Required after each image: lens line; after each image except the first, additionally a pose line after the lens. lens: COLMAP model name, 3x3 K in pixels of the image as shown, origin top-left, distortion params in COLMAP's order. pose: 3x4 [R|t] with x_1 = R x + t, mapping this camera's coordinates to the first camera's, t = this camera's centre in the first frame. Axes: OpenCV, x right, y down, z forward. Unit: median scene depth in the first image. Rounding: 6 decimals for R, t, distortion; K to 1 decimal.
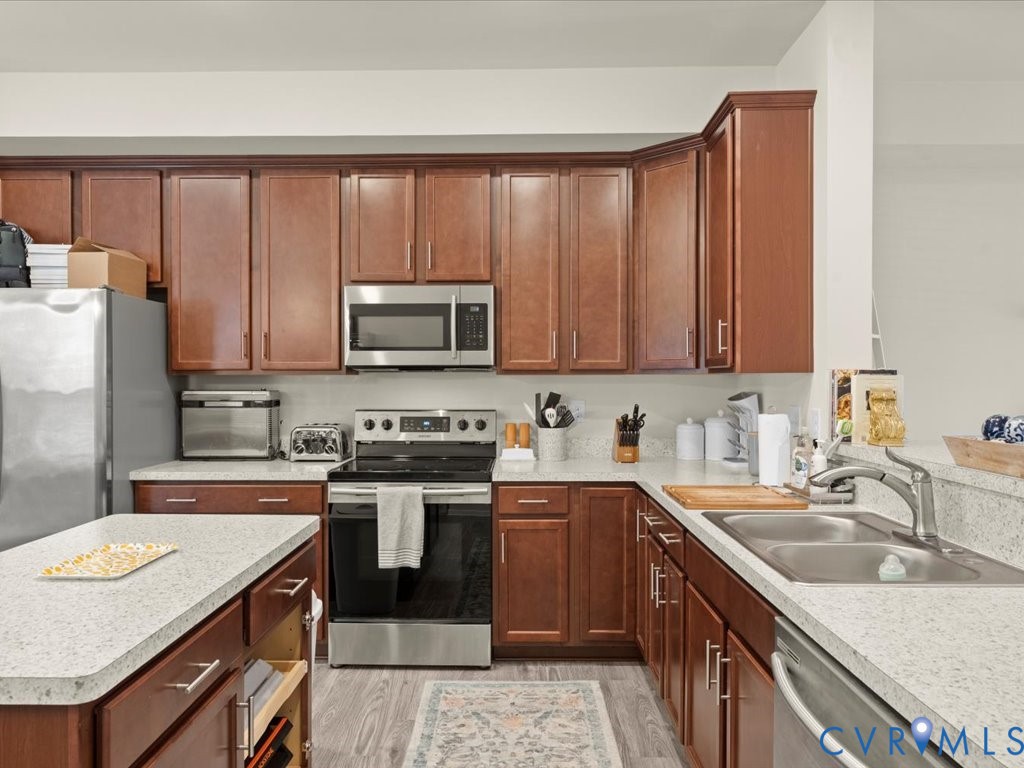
lens RADIAL K [[735.0, 0, 512.0], [0, 735.0, 384.0], [0, 0, 1]] dist [-0.001490, -0.000697]
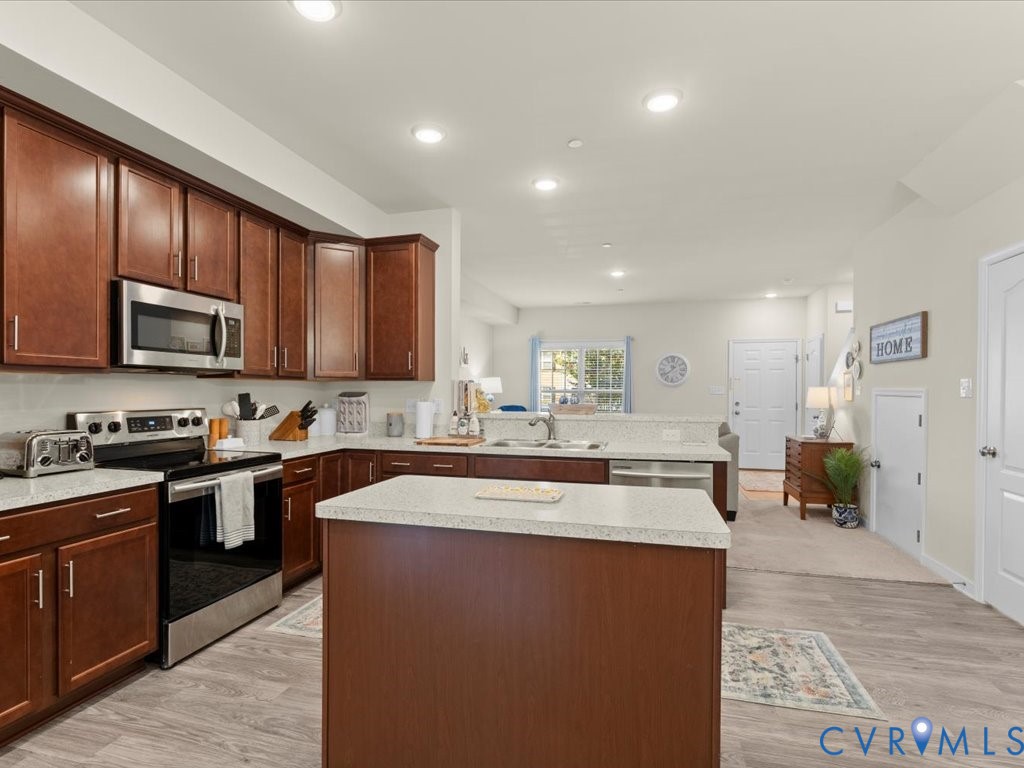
lens RADIAL K [[516.8, 0, 504.7], [0, 516.8, 395.3], [0, 0, 1]] dist [-0.001127, -0.001177]
pose [[0.260123, -0.006471, 0.965554, -0.746260], [0.003413, 0.999977, 0.005782, 0.012728], [-0.965569, 0.001791, 0.260140, 0.352829]]
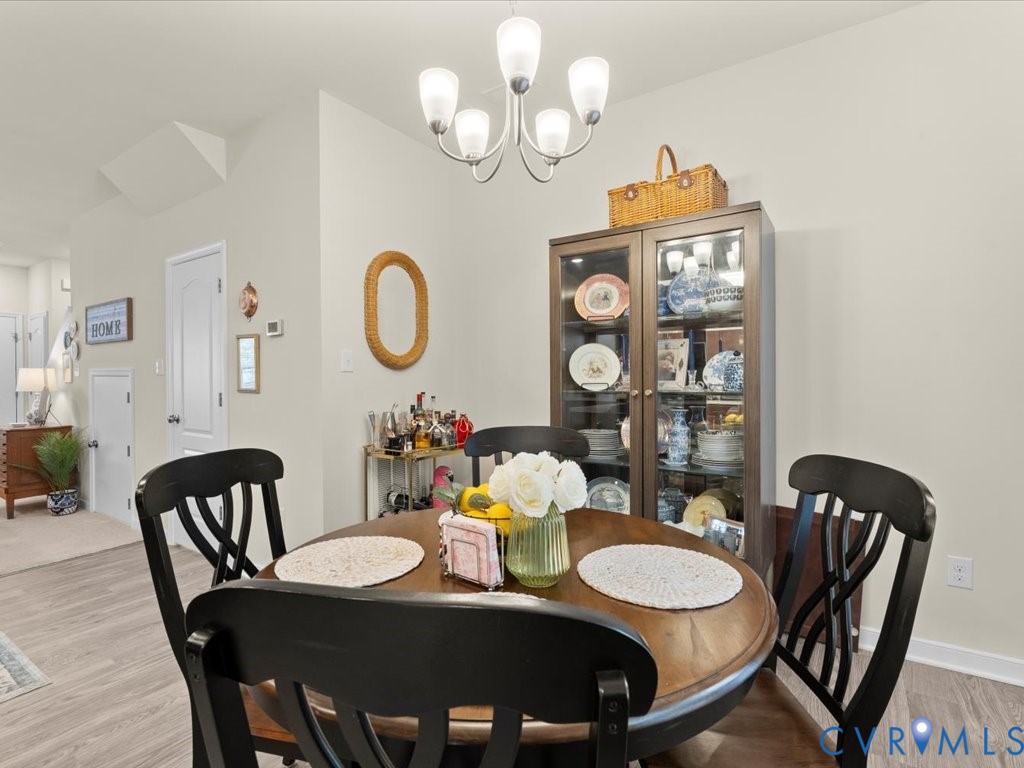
lens RADIAL K [[508.5, 0, 509.9], [0, 508.5, 380.9], [0, 0, 1]] dist [-0.003948, -0.000520]
pose [[-0.835366, 0.002989, 0.549687, -0.838365], [0.010746, 0.999883, 0.010894, 0.033140], [-0.549590, 0.015007, -0.835300, 0.283237]]
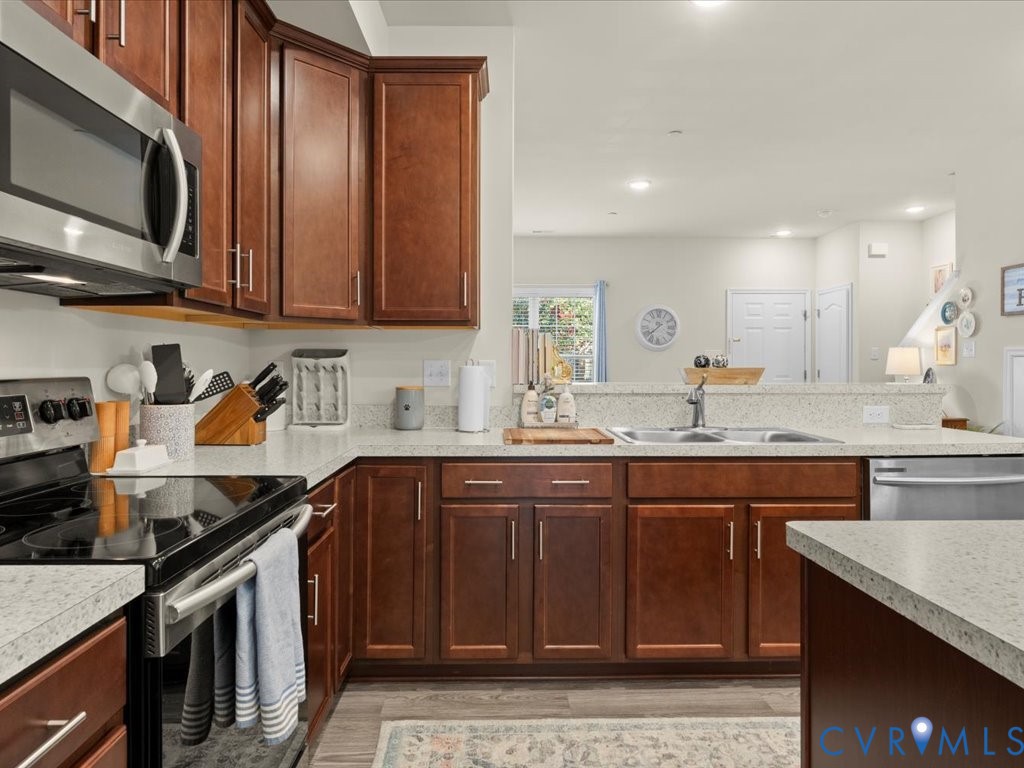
lens RADIAL K [[661.4, 0, 511.4], [0, 661.4, 363.6], [0, 0, 1]] dist [0.000337, 0.000199]
pose [[-0.030538, -0.000769, 0.999533, -0.509413], [0.006114, 0.999981, 0.000956, 0.029859], [-0.999515, 0.006141, -0.030533, 0.790199]]
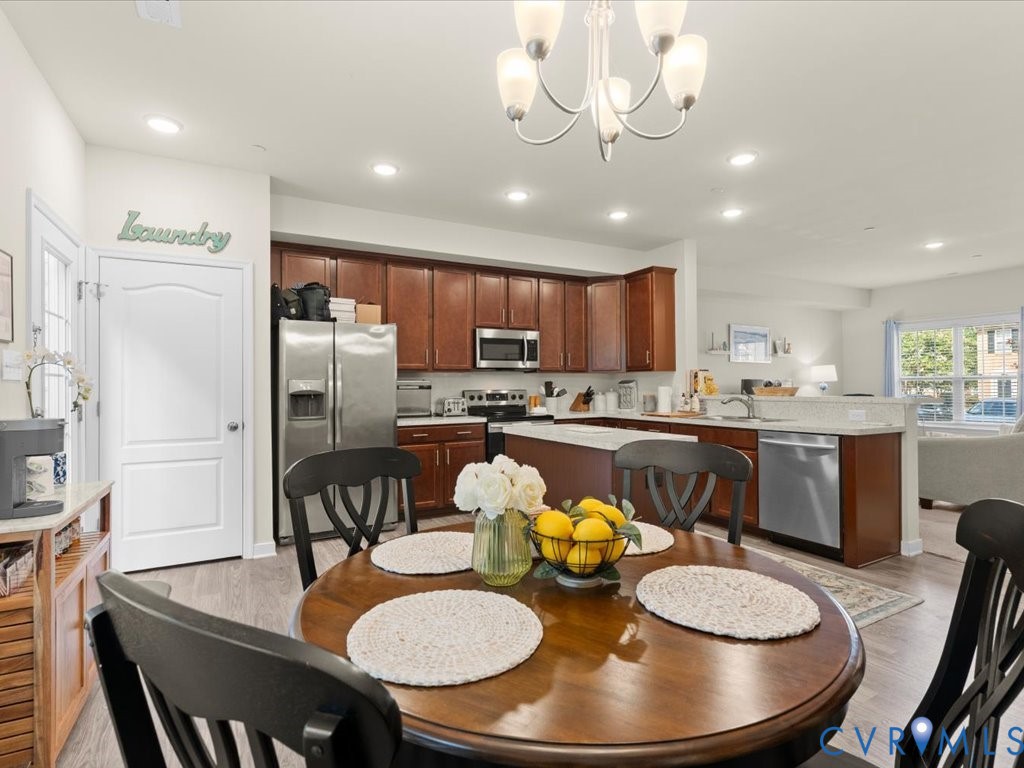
lens RADIAL K [[508.5, 0, 509.9], [0, 508.5, 380.9], [0, 0, 1]] dist [-0.003948, -0.000520]
pose [[0.875599, -0.001855, 0.483035, -0.831522], [0.010745, 0.999820, -0.015638, 0.034858], [-0.482919, 0.018883, 0.875461, -0.278877]]
